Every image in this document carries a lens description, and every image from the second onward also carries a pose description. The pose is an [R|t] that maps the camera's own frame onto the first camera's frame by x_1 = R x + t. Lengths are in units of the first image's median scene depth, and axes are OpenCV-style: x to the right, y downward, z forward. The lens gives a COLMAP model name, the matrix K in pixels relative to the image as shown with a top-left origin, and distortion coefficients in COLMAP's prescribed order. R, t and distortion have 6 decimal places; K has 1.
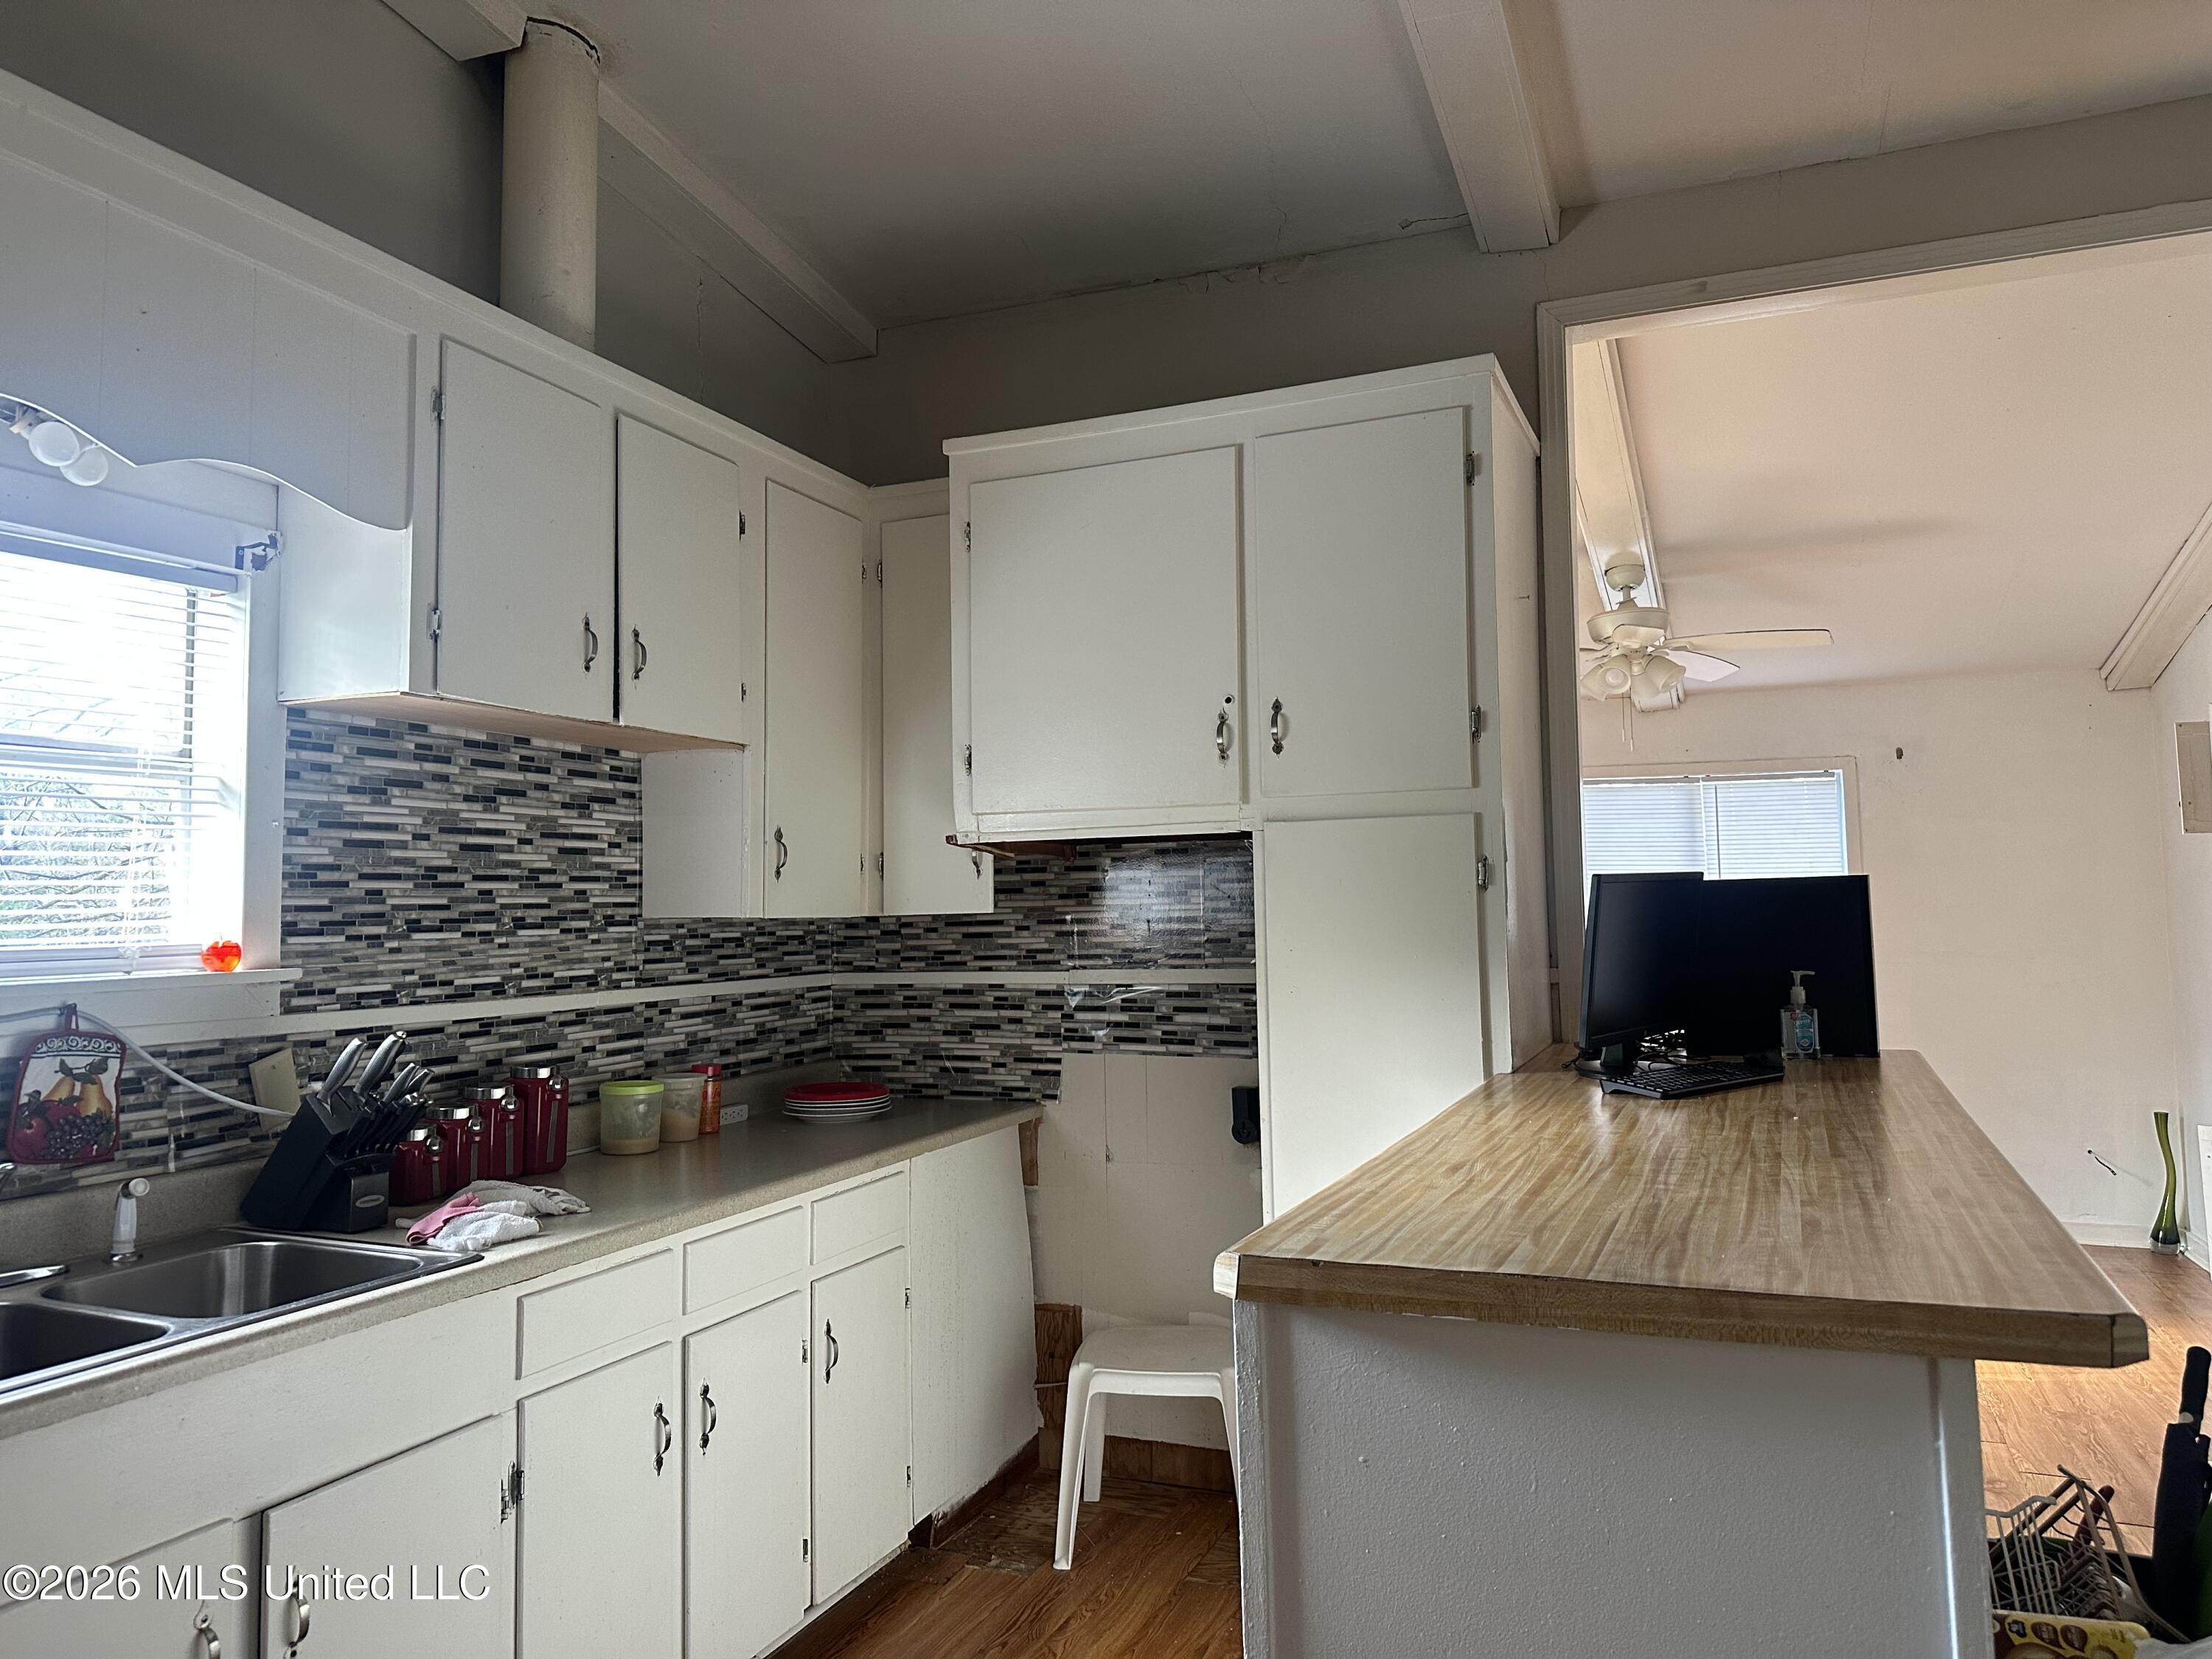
lens RADIAL K [[1550.6, 0, 1146.6], [0, 1550.6, 816.5], [0, 0, 1]] dist [0.078236, -0.094148]
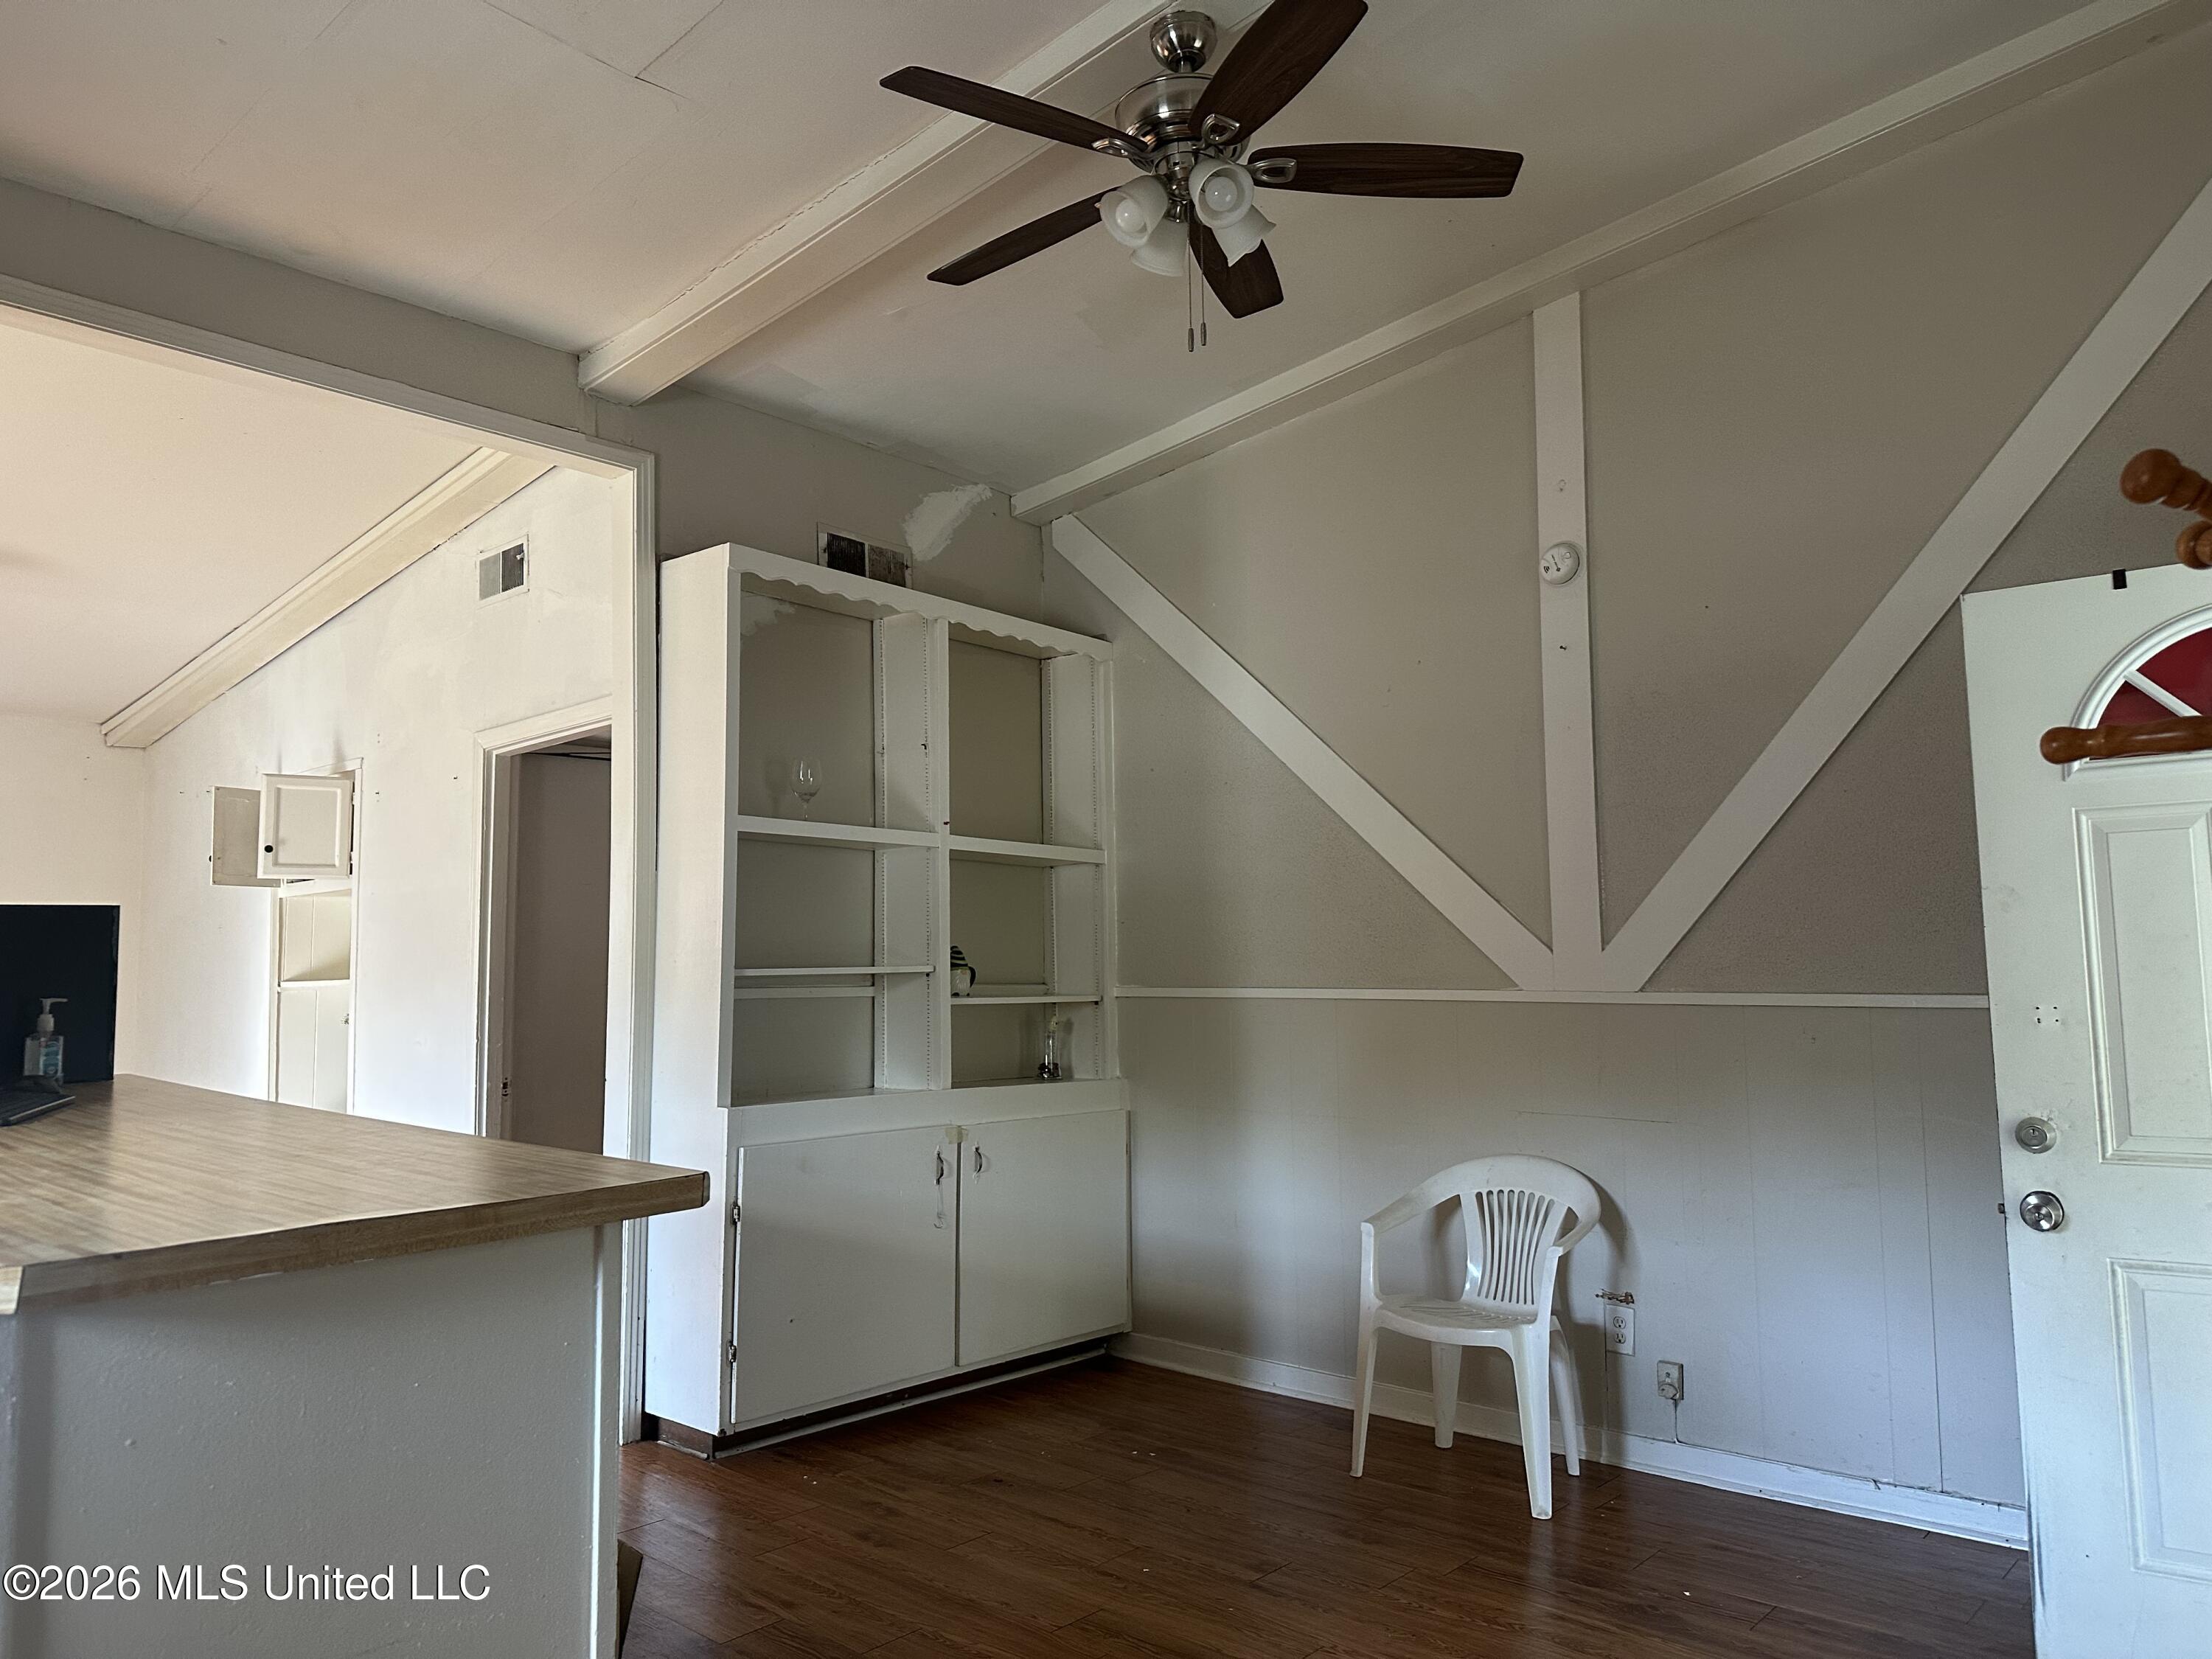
lens RADIAL K [[1550.6, 0, 1113.2], [0, 1550.6, 823.3], [0, 0, 1]] dist [0.078236, -0.094148]
pose [[0.338581, 0.092334, 0.936396, -0.297961], [-0.061151, 0.995229, -0.076024, 0.021671], [-0.938948, -0.031521, 0.342612, 0.026692]]
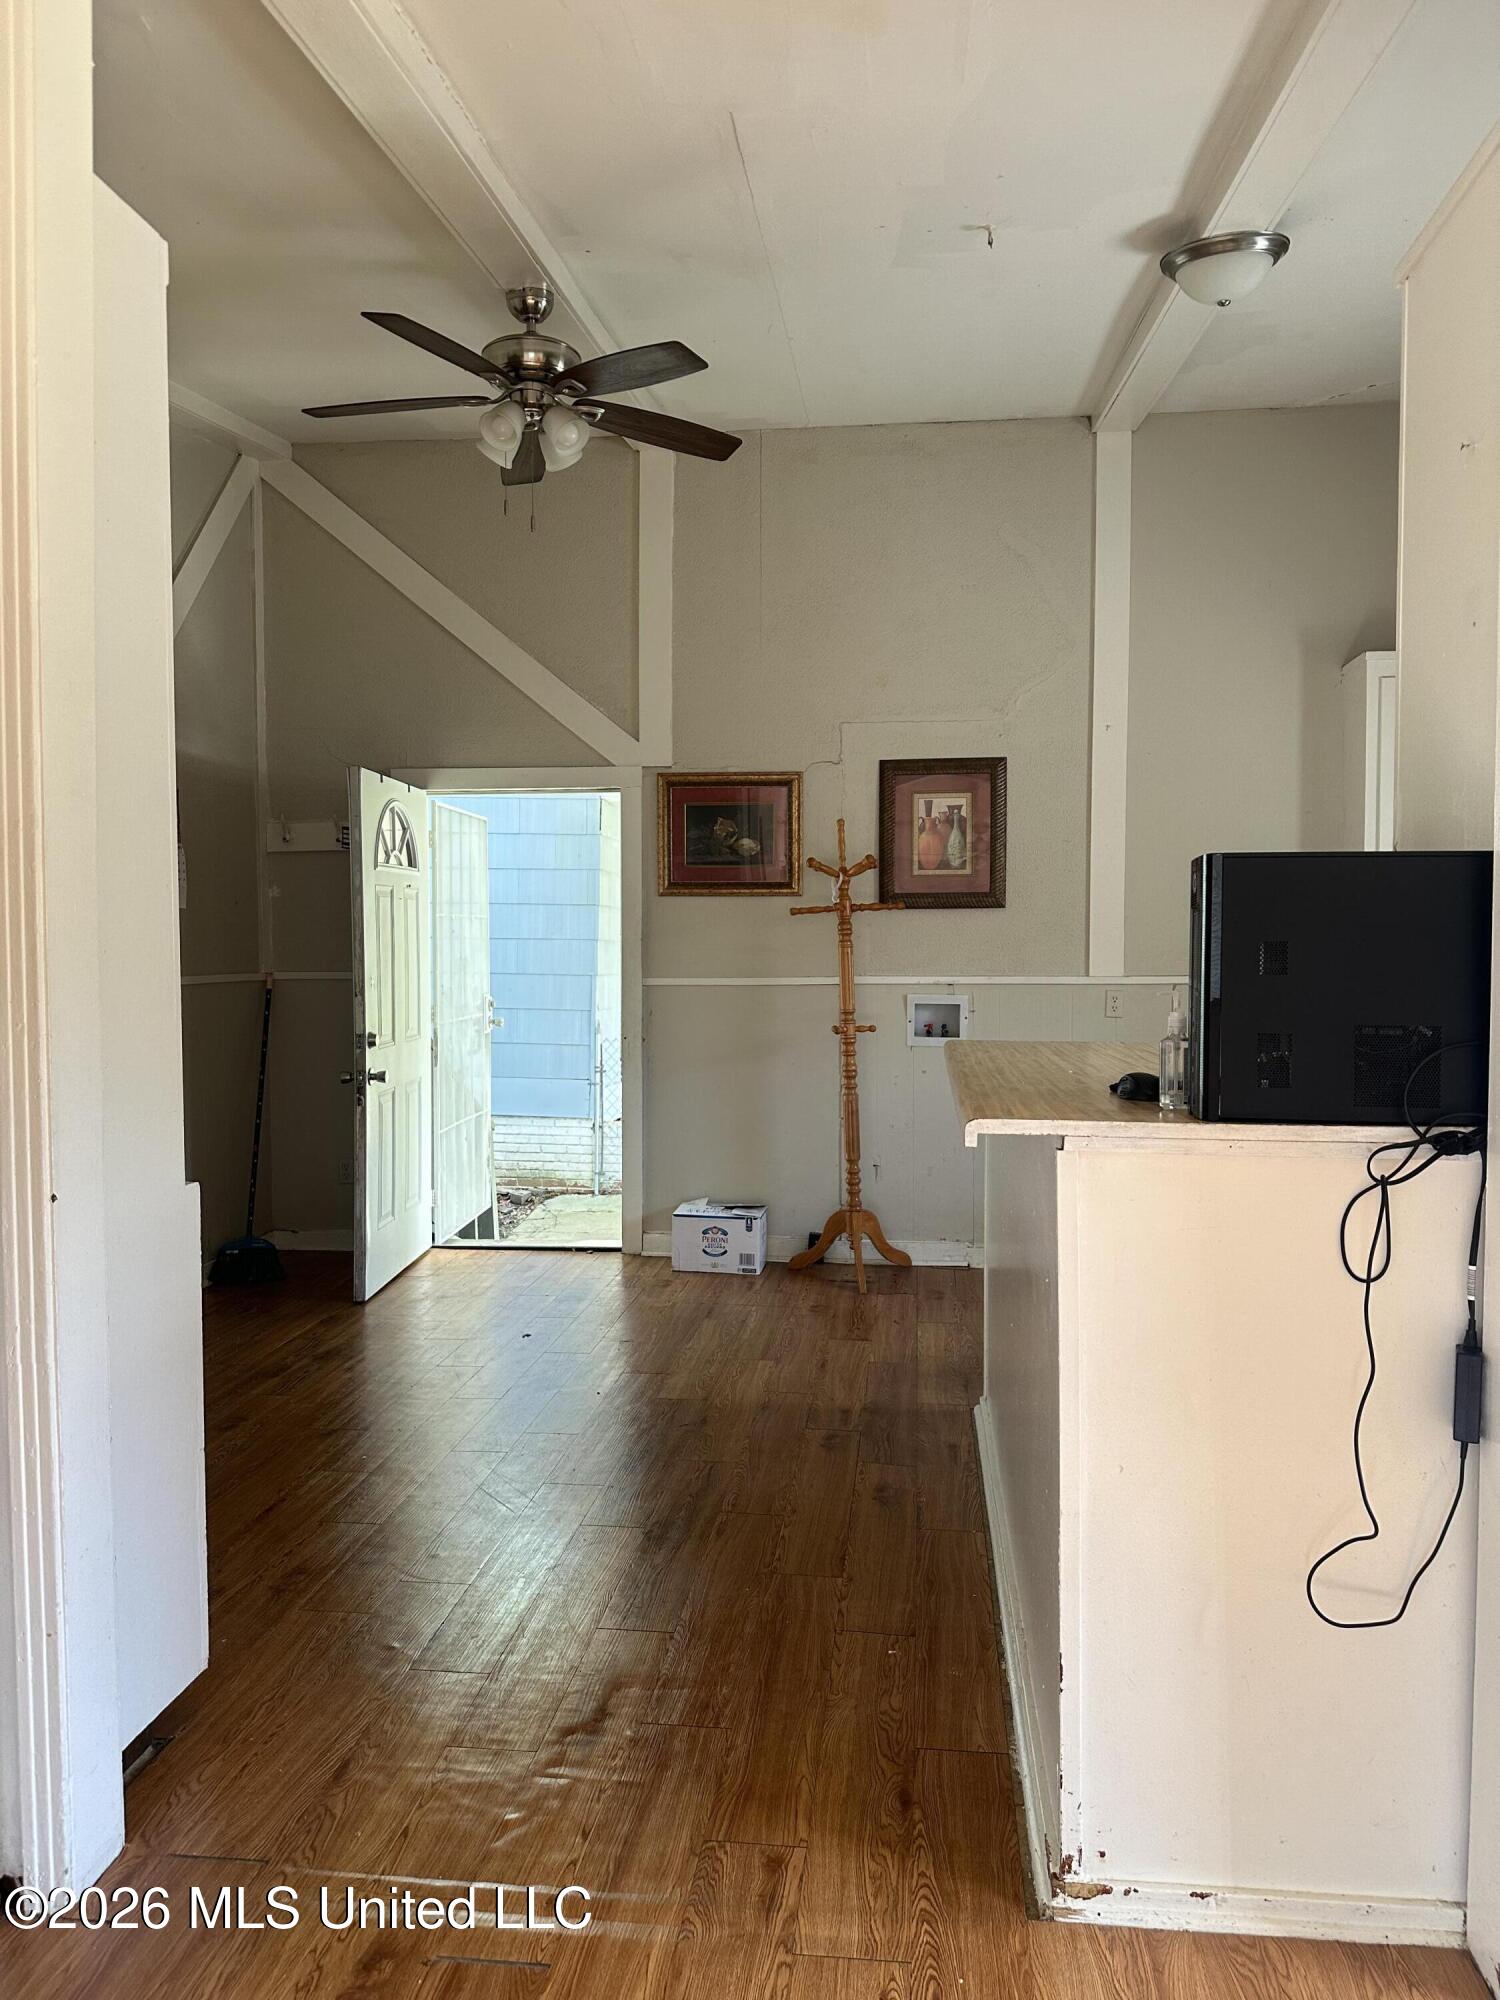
lens RADIAL K [[1402.0, 0, 759.8], [0, 1402.0, 995.5], [0, 0, 1]] dist [0.078236, -0.094148]
pose [[-0.964329, 0.023827, -0.263630, 0.738787], [0.033012, 0.998990, -0.030467, 0.112494], [0.262638, -0.038084, -0.964143, 1.571906]]
